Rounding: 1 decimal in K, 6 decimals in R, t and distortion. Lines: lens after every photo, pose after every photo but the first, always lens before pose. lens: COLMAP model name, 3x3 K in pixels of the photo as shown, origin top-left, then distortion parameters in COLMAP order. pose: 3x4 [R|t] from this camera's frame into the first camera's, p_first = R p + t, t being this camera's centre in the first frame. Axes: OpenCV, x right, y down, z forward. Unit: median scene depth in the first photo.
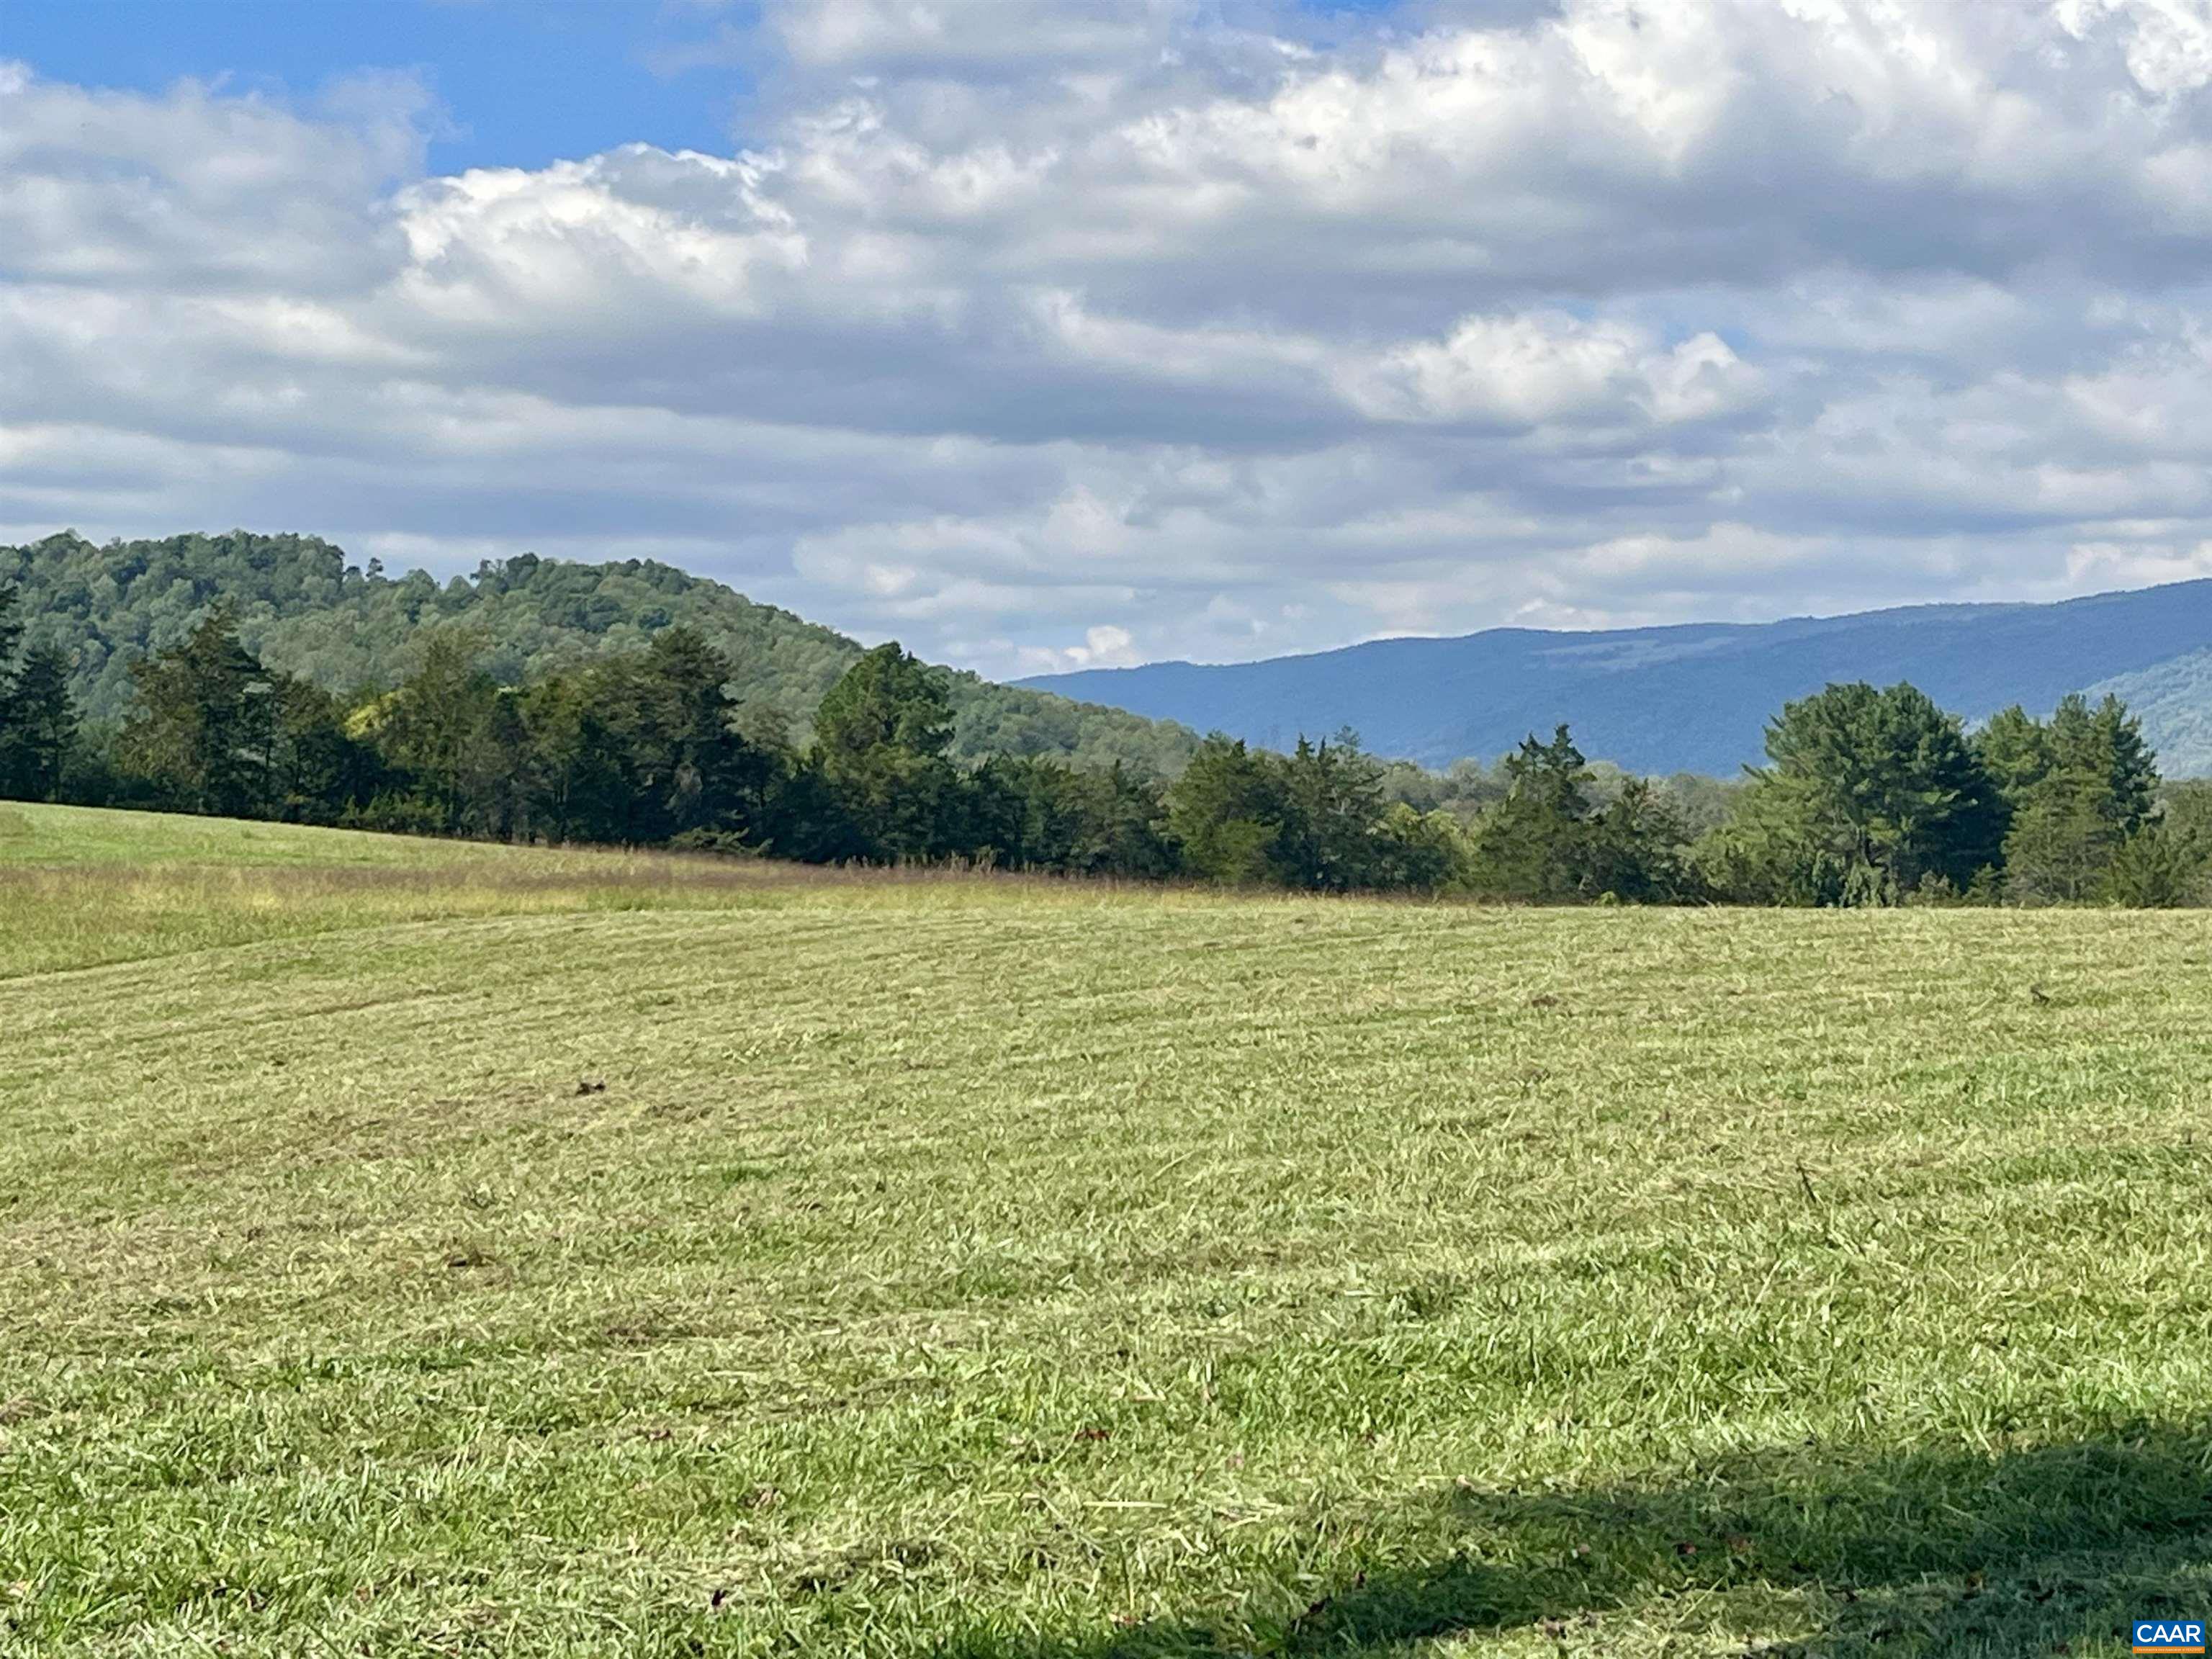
lens RADIAL K [[4335.2, 0, 1149.0], [0, 4335.2, 832.0], [0, 0, 1]] dist [0.140058, 0.000000]
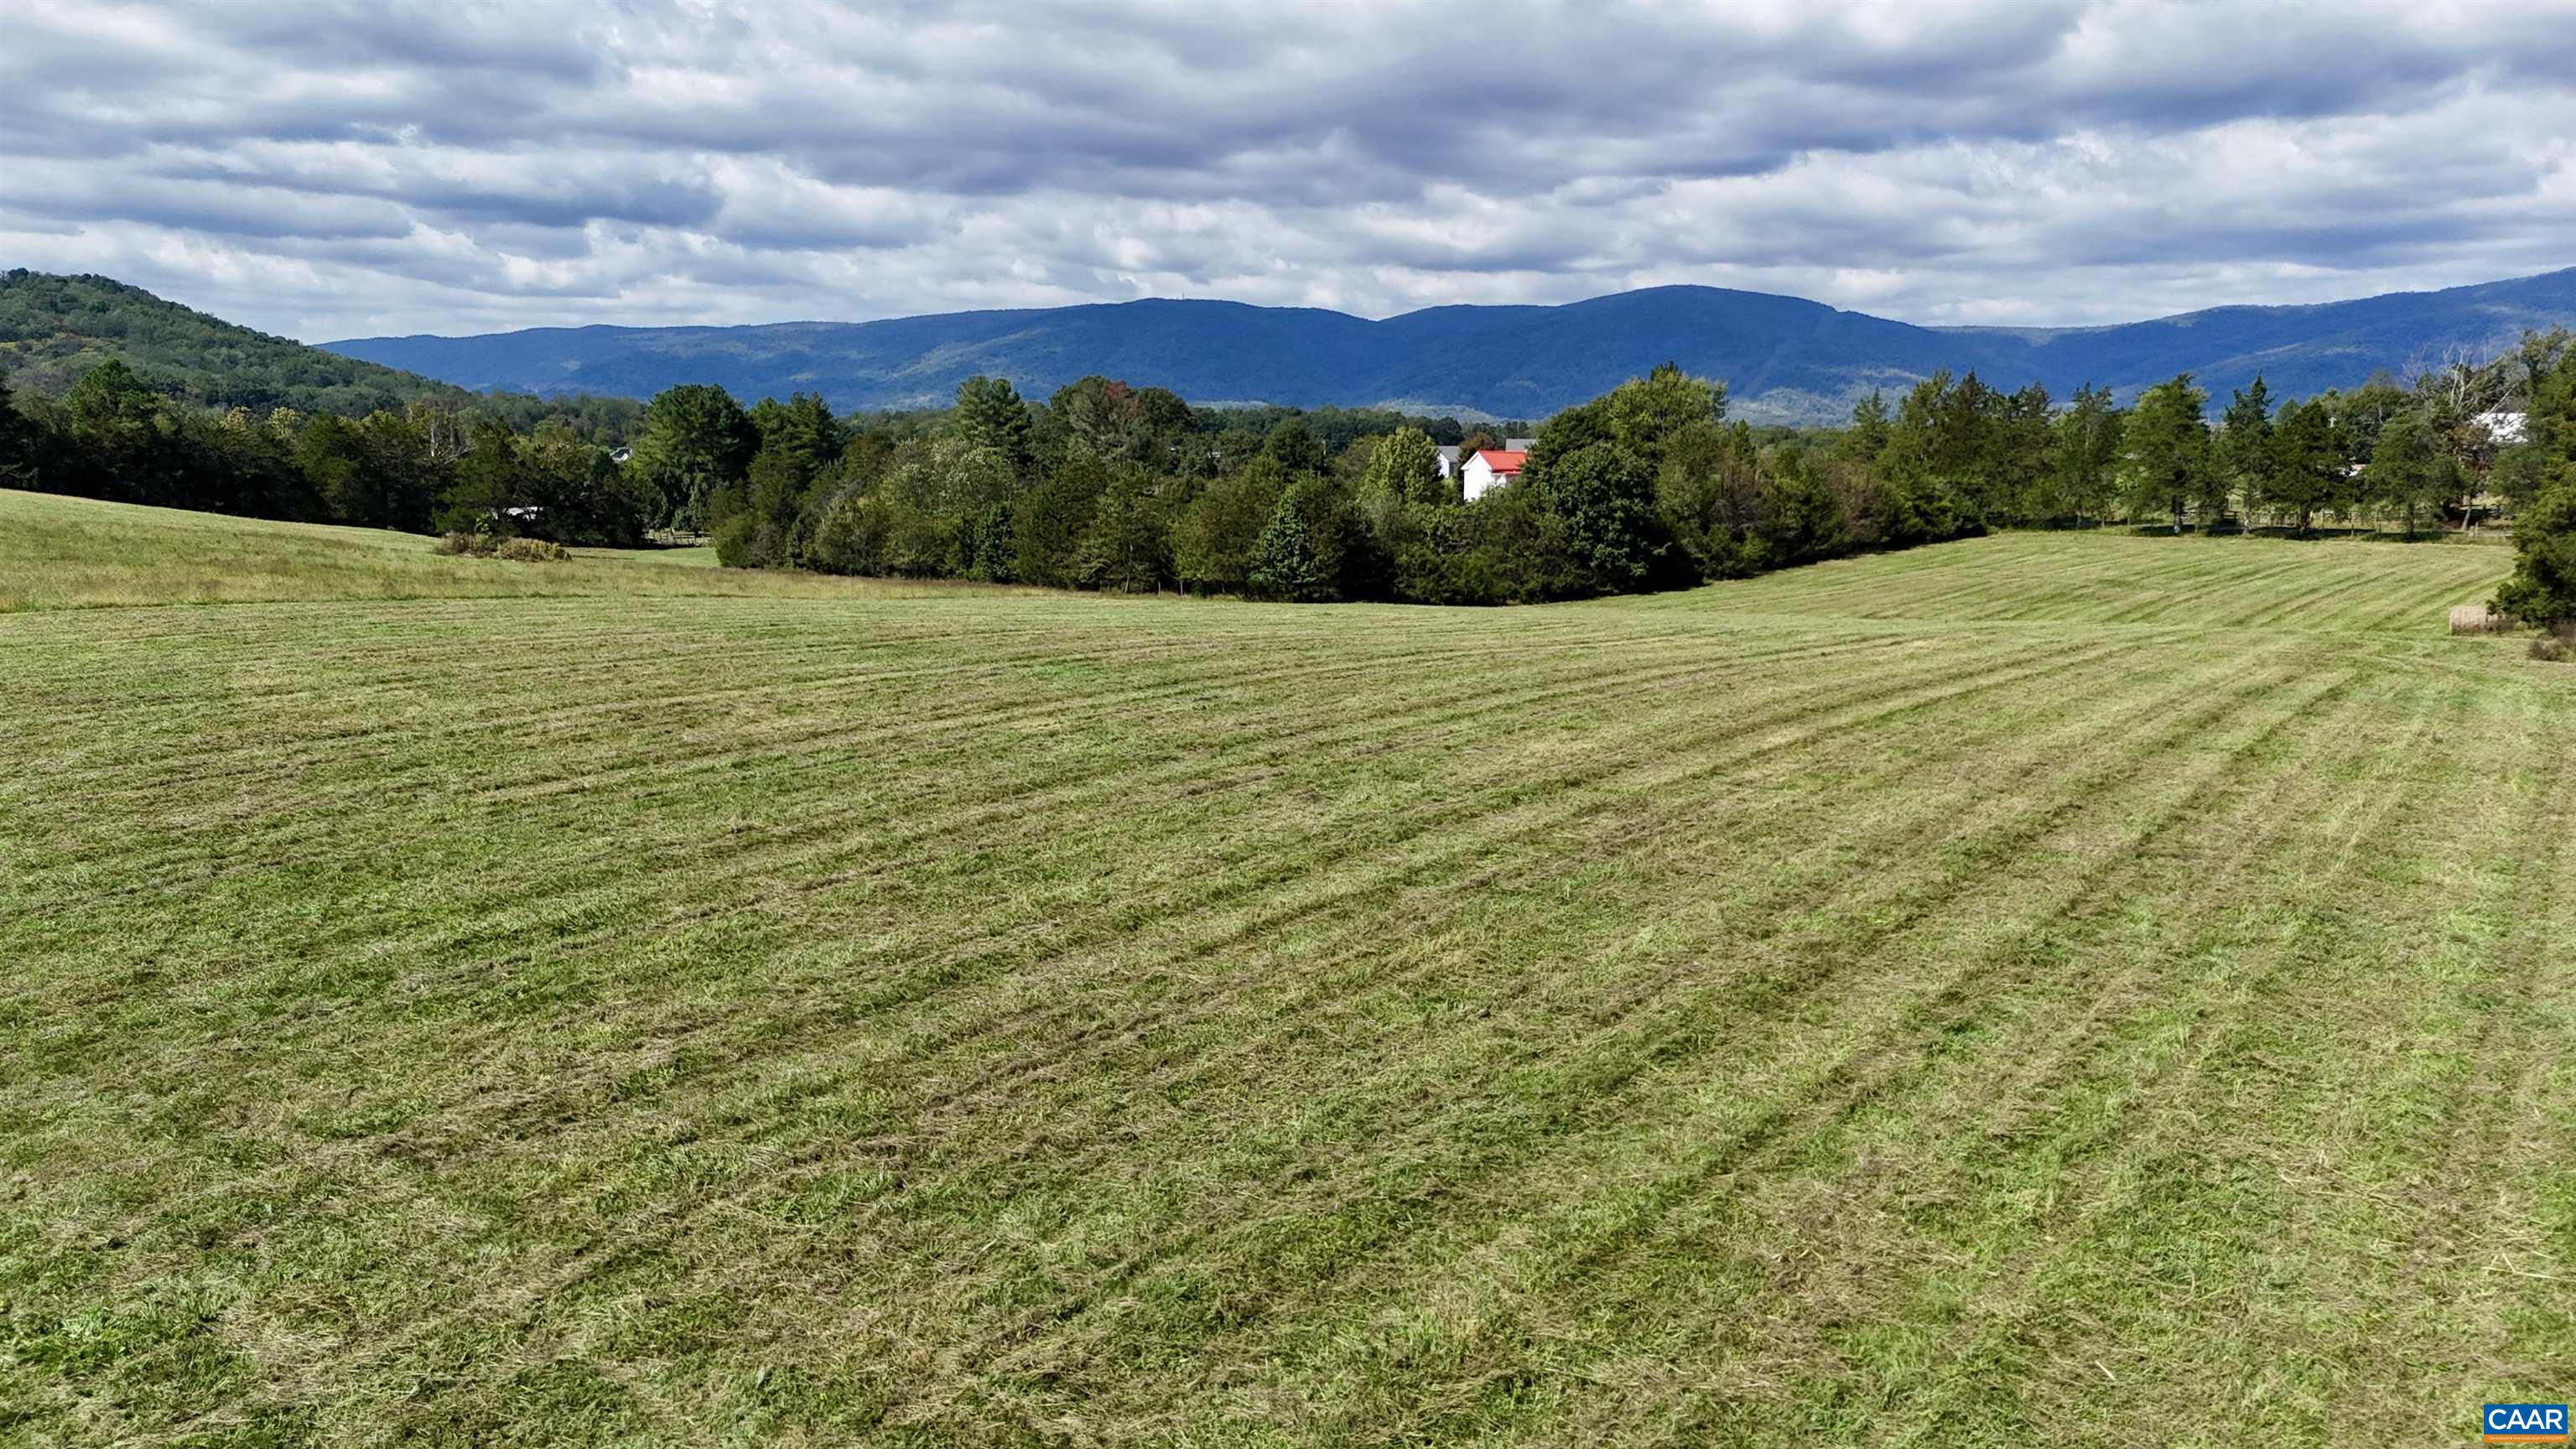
lens RADIAL K [[1889.9, 0, 1296.3], [0, 1889.9, 728.5], [0, 0, 1]] dist [0.072238, -0.070563]
pose [[0.910813, -0.052058, 0.409524, 0.055613], [-0.012638, 0.988036, 0.153705, -0.020175], [-0.412626, -0.145172, 0.899258, 0.023728]]
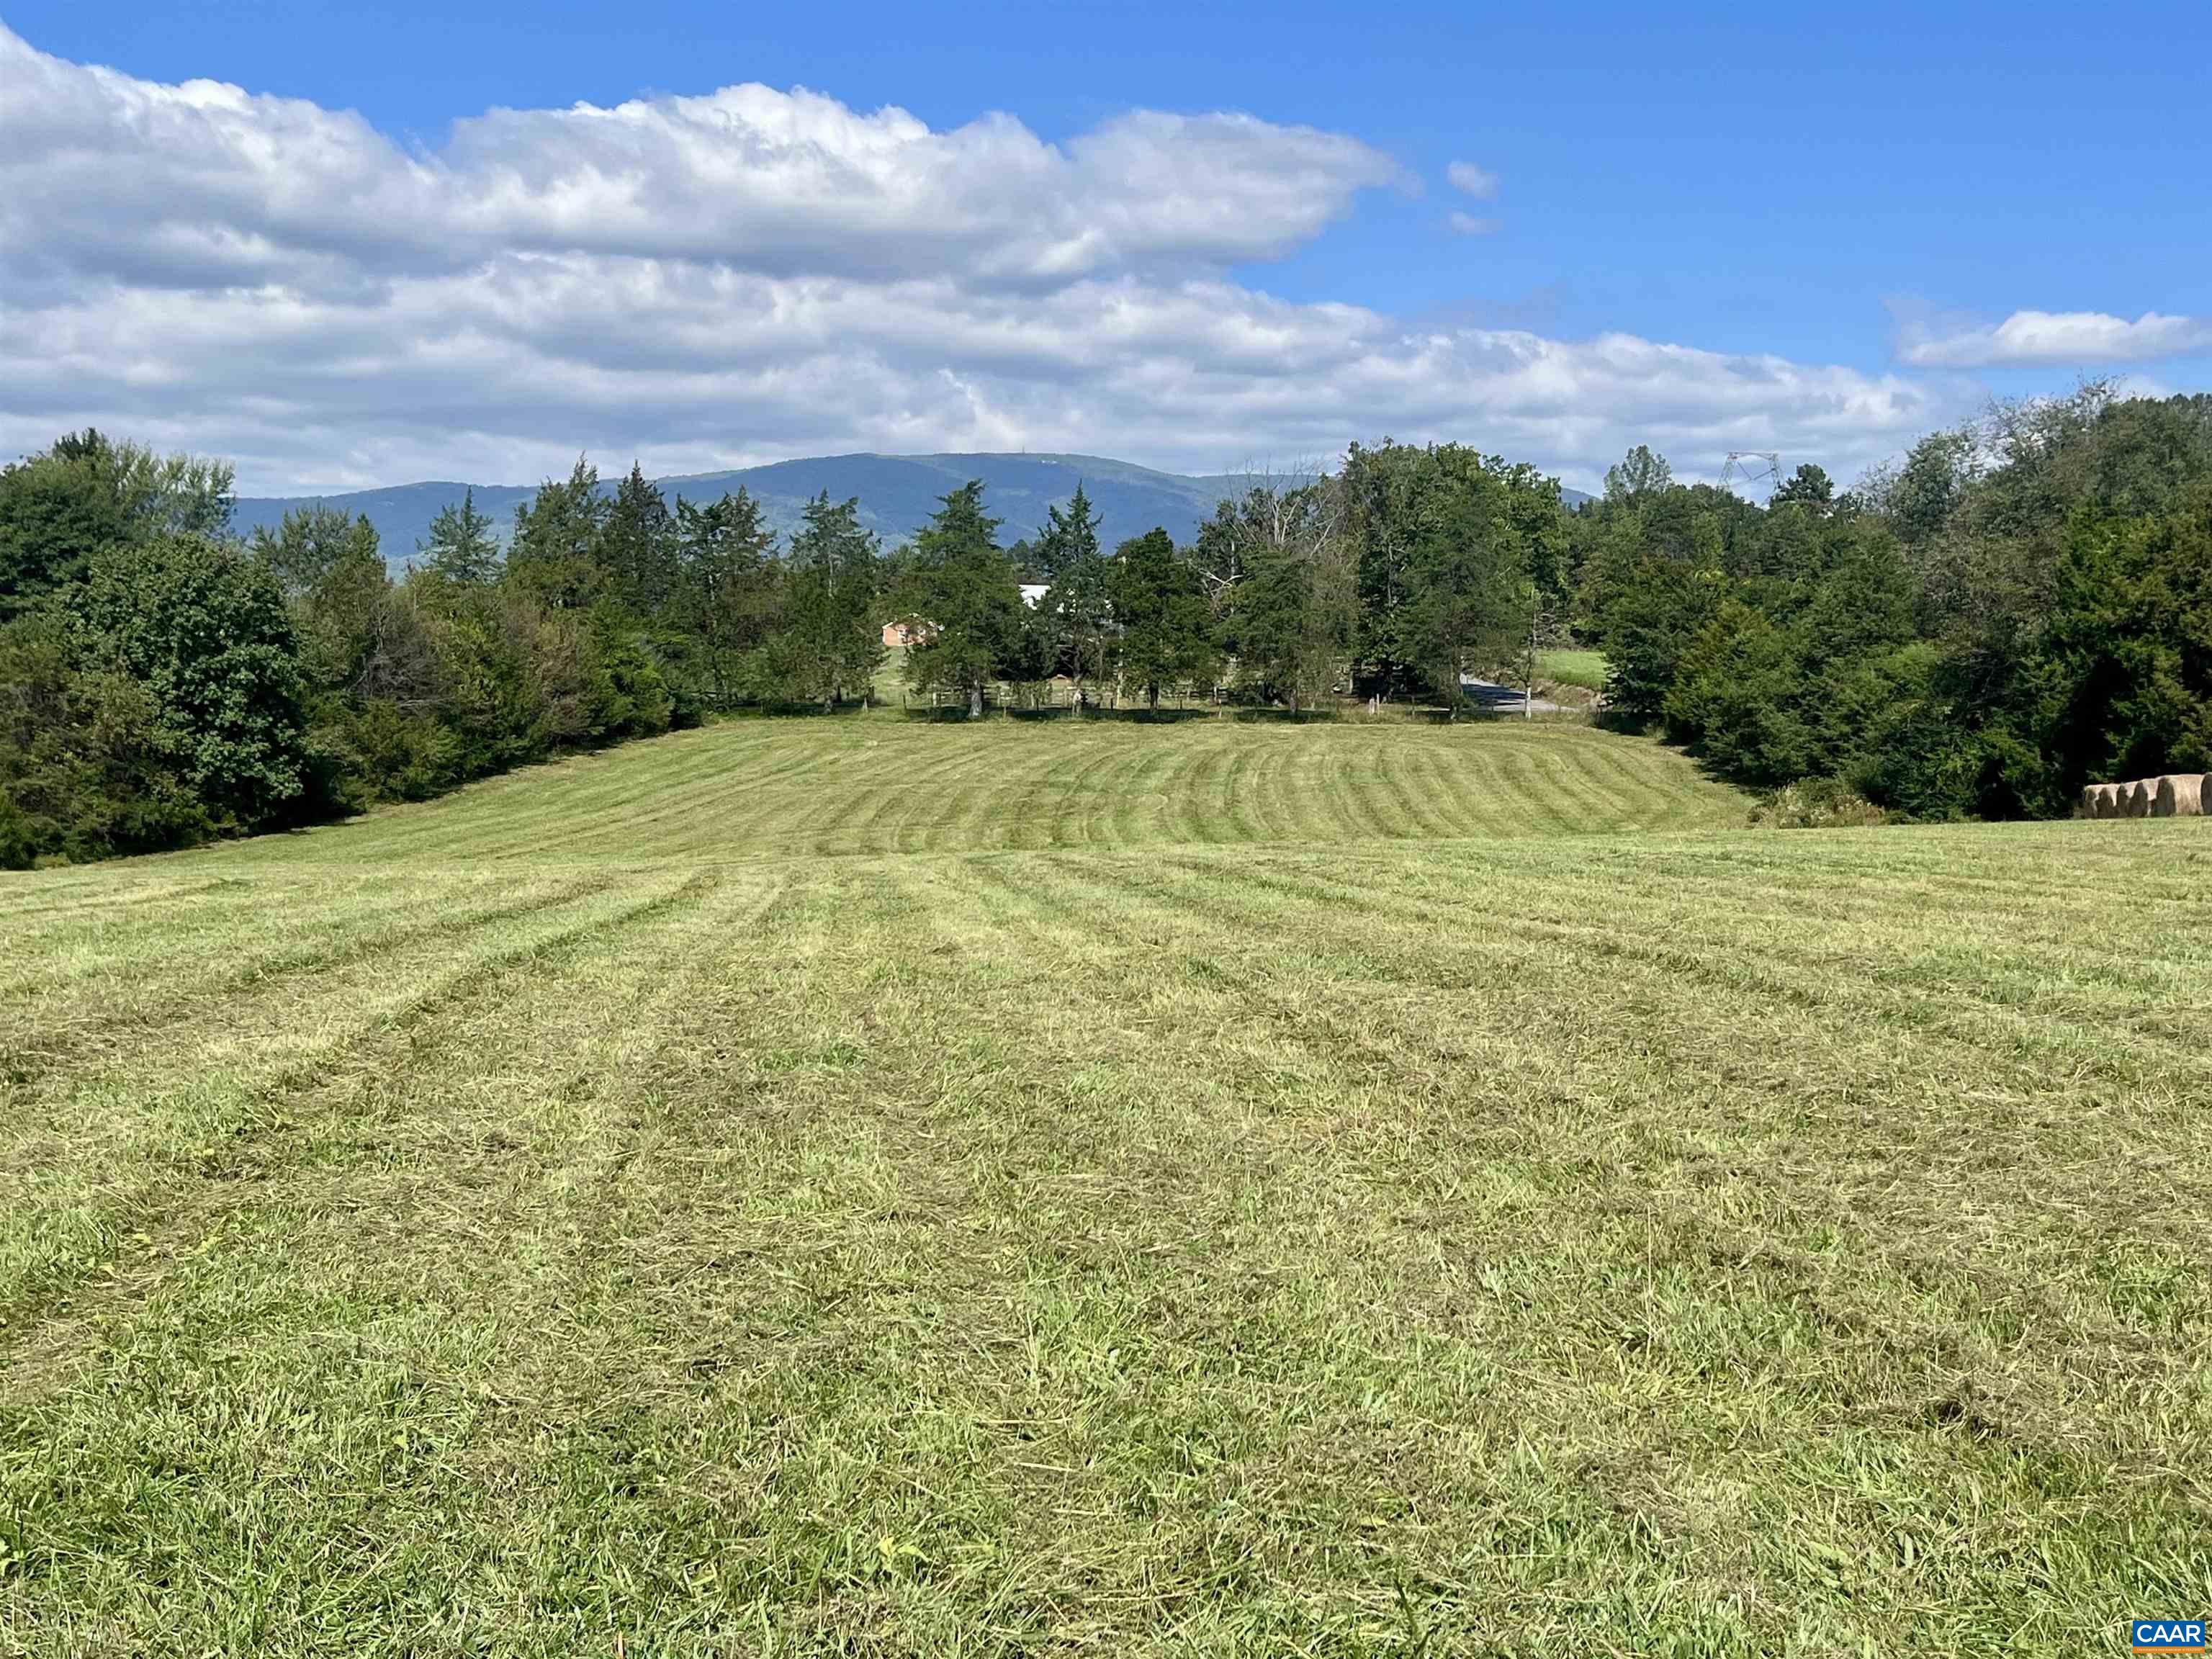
lens RADIAL K [[2549.1, 0, 1109.6], [0, 2549.1, 835.8], [0, 0, 1]] dist [0.037474, 0.000000]
pose [[0.423334, -0.052058, 0.904477, 0.087835], [-0.020897, 0.997521, 0.067194, -0.001566], [-0.905733, -0.047347, 0.421196, 0.229050]]
